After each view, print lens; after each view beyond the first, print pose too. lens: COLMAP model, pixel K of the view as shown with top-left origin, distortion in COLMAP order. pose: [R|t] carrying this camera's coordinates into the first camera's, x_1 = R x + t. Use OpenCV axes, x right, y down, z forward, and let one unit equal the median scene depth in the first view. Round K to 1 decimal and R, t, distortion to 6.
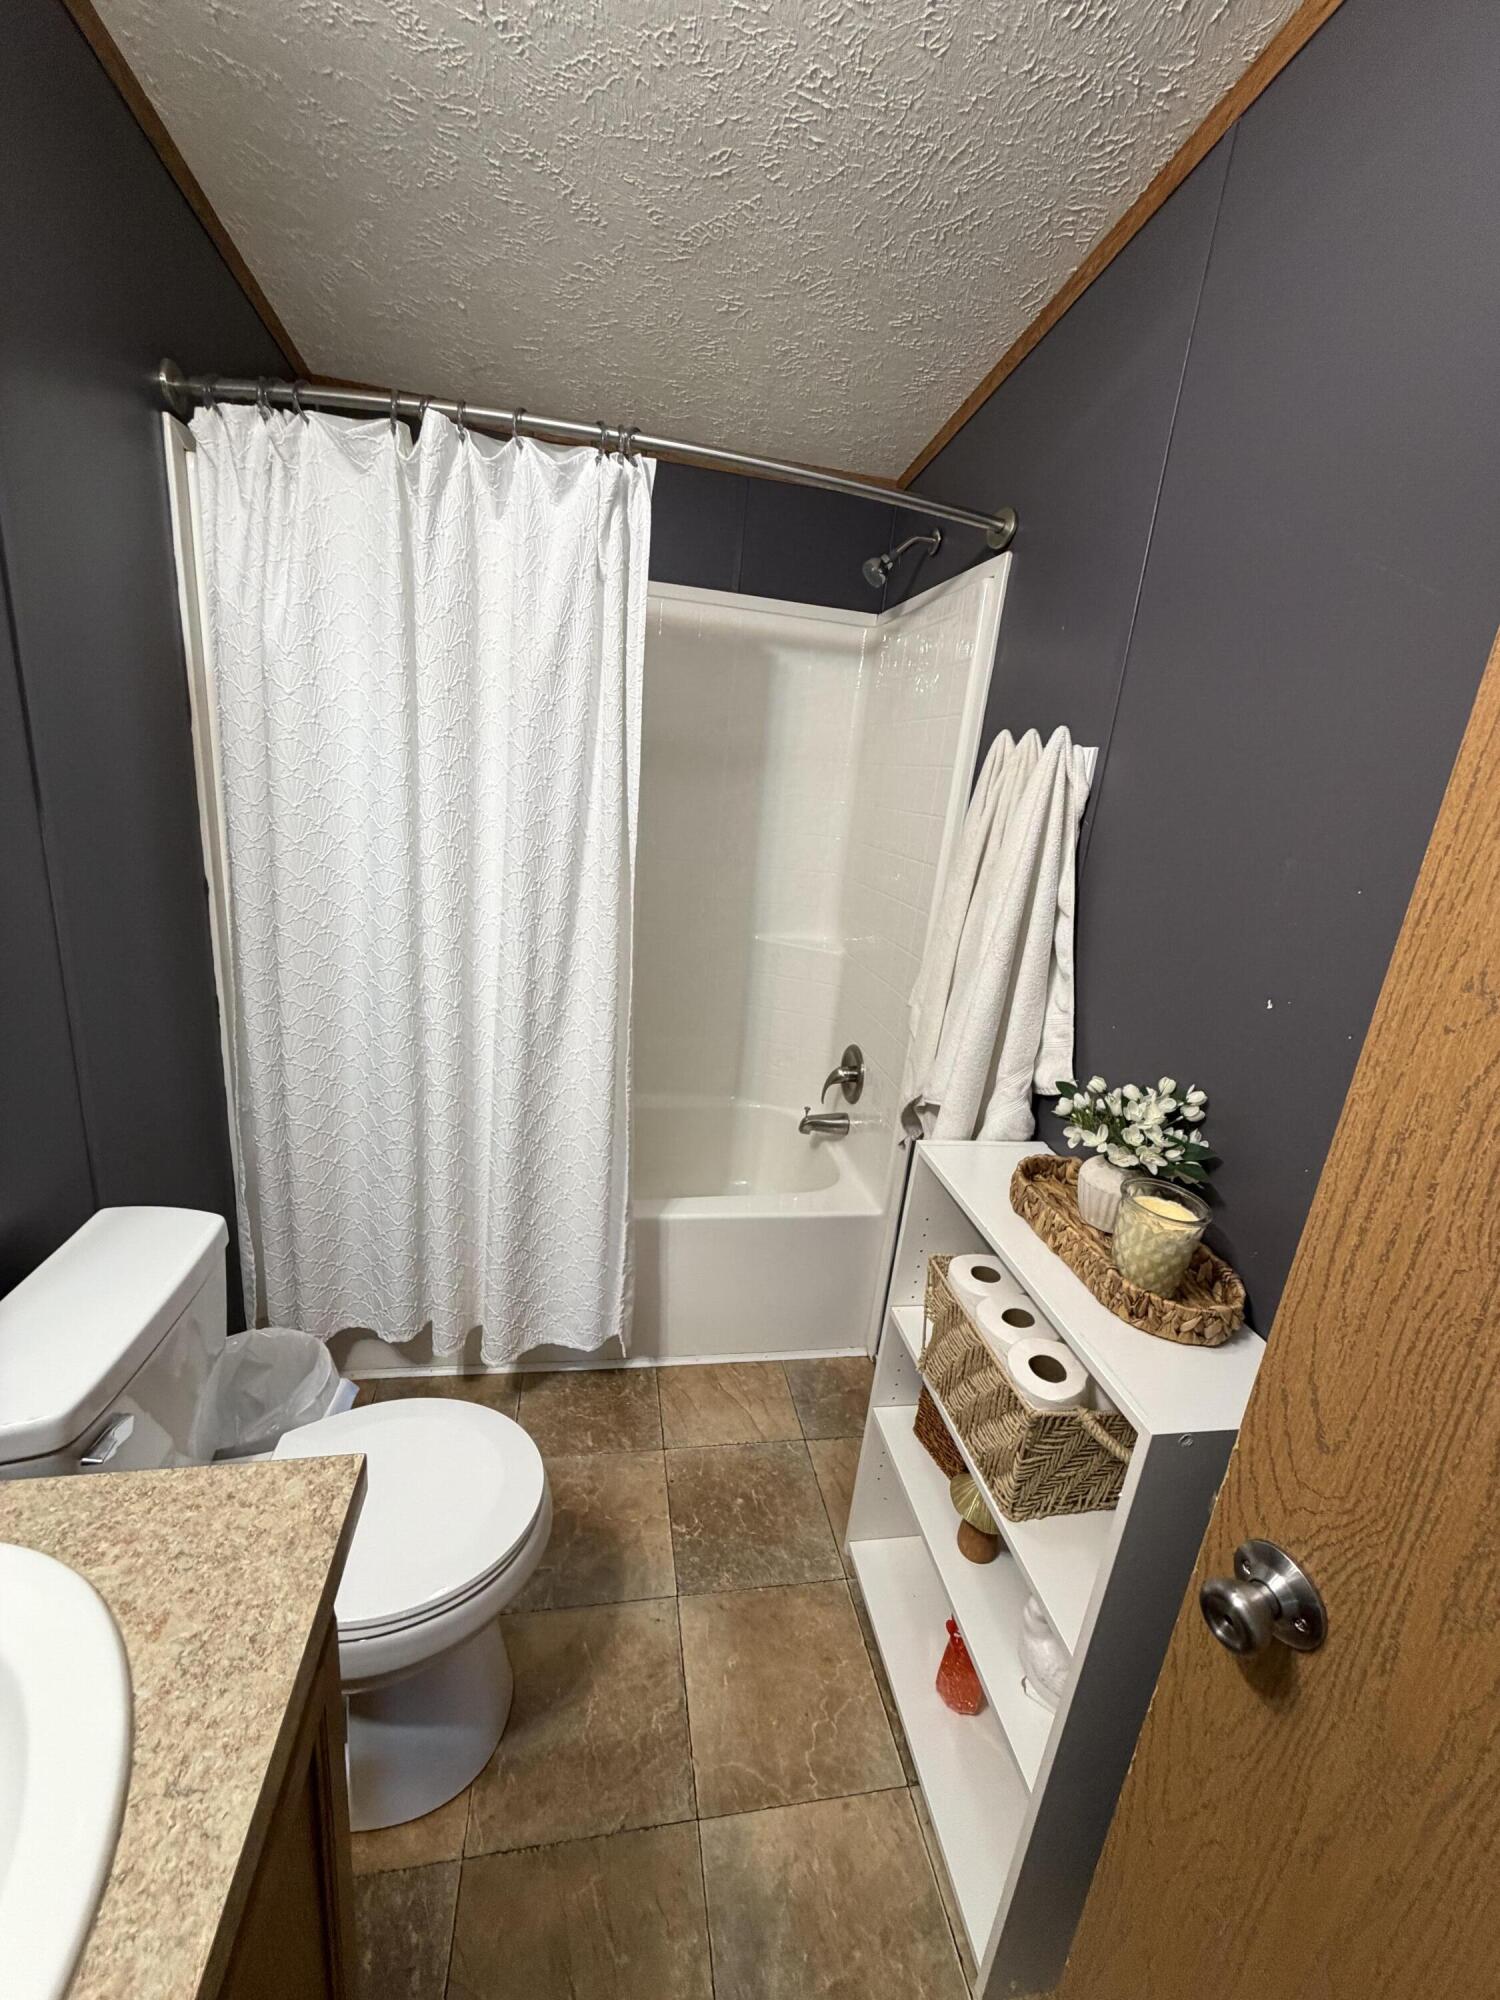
lens RADIAL K [[799.3, 0, 750.7], [0, 799.3, 995.3], [0, 0, 1]] dist [0.000034, 0.000365]
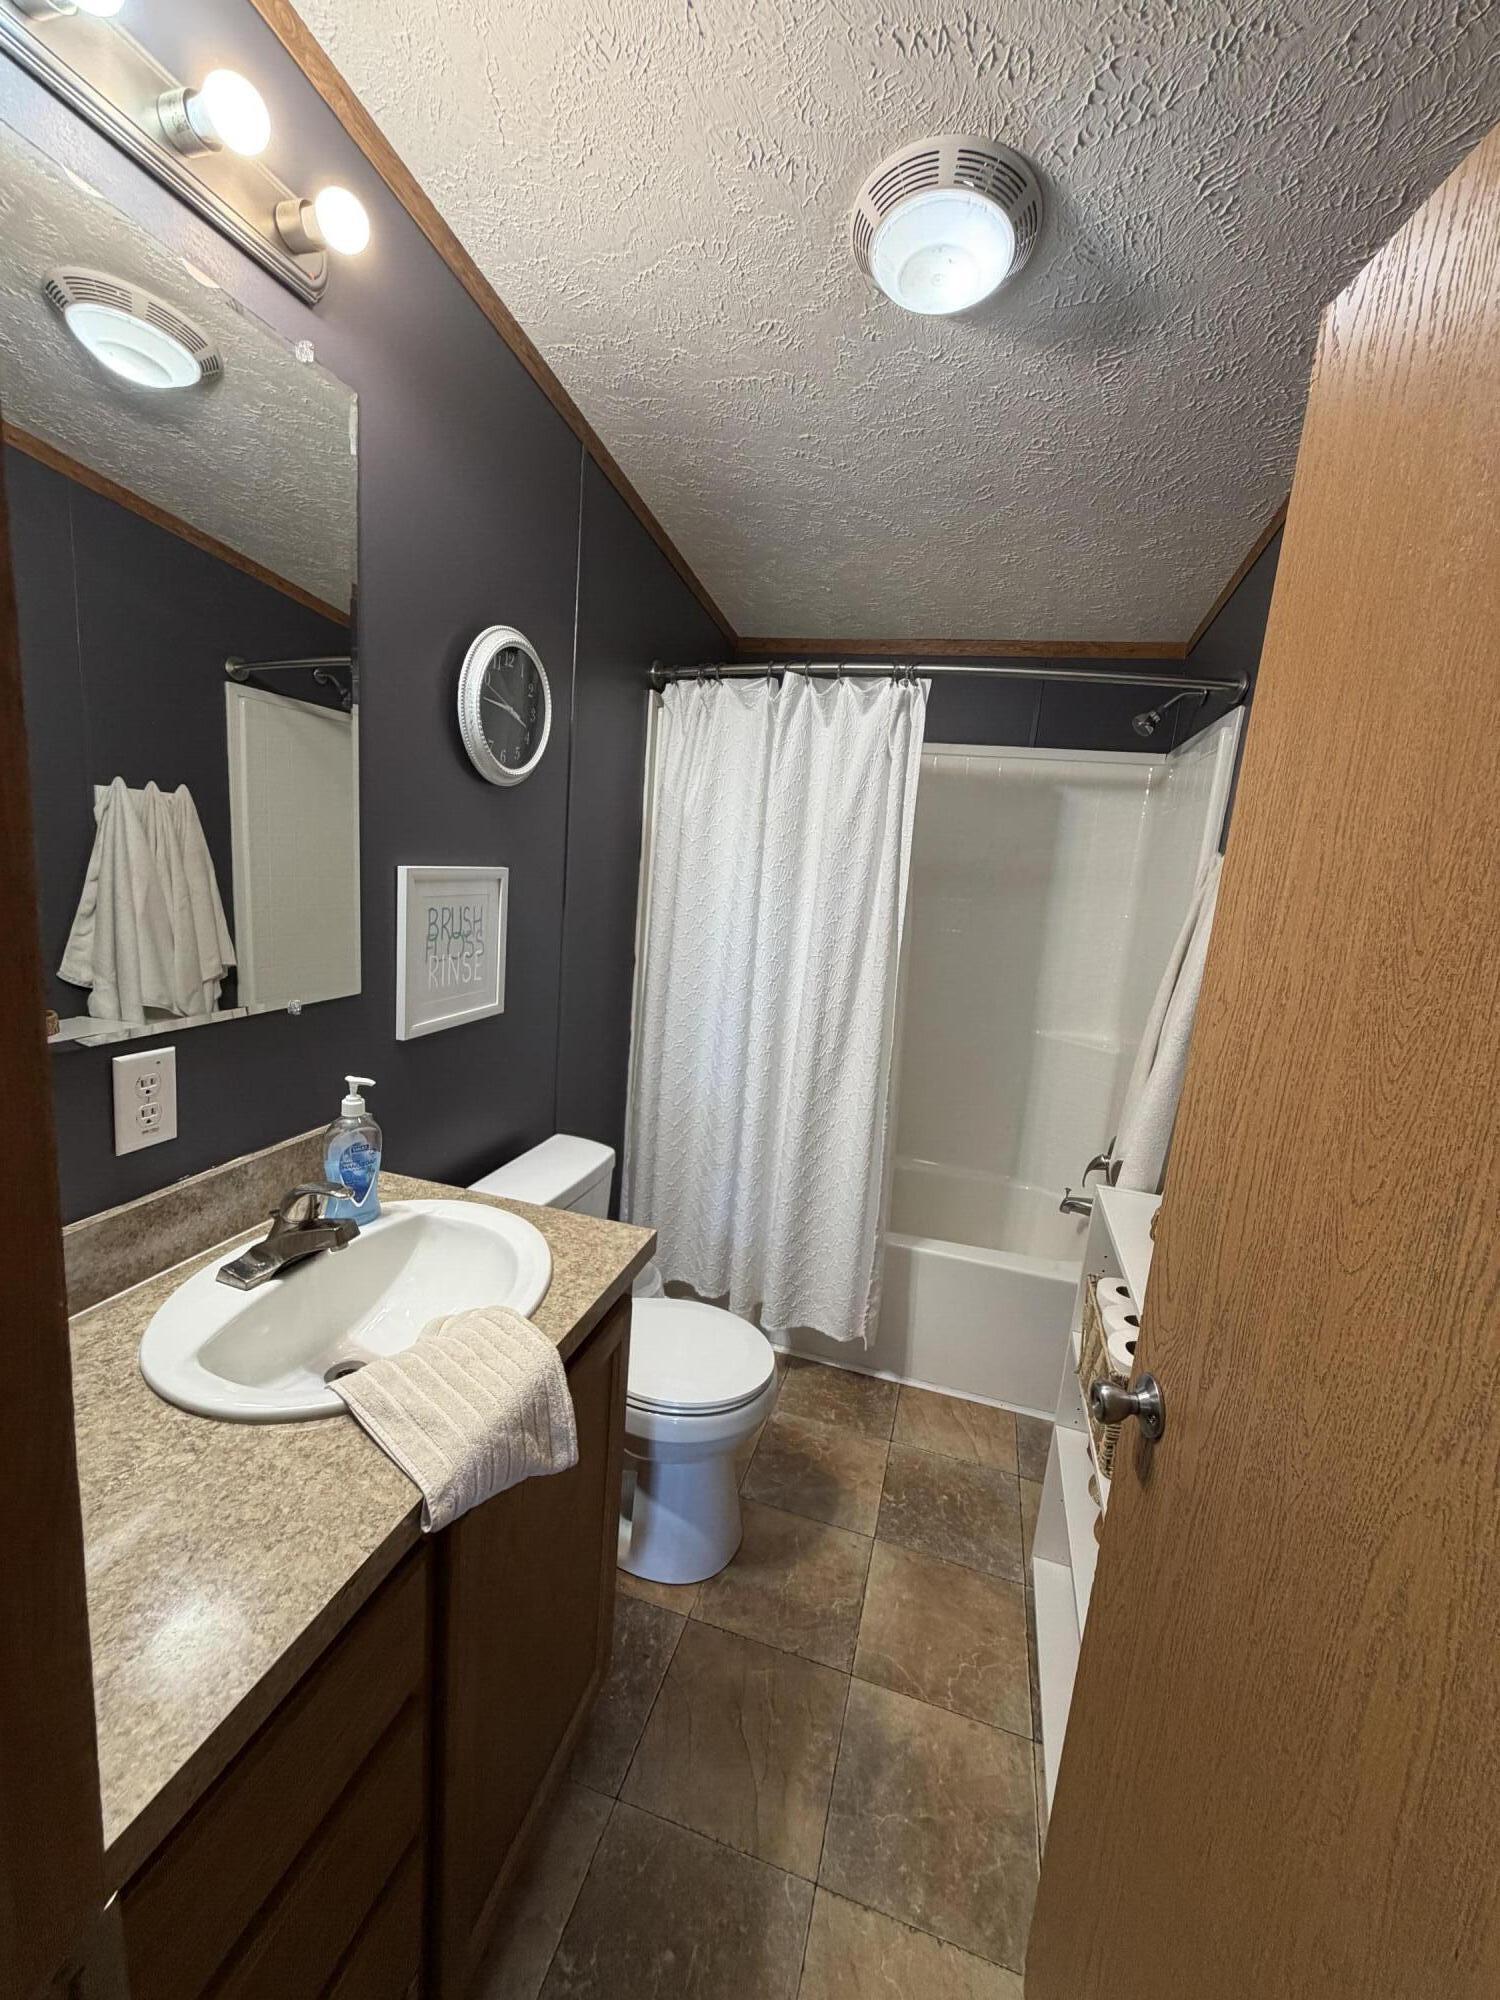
lens RADIAL K [[799.3, 0, 750.7], [0, 799.3, 995.3], [0, 0, 1]] dist [0.000034, 0.000365]
pose [[0.895476, 0.053770, -0.441850, 0.223725], [-0.118574, 0.985623, -0.120365, 0.093611], [0.429025, 0.160176, 0.888977, -0.291599]]
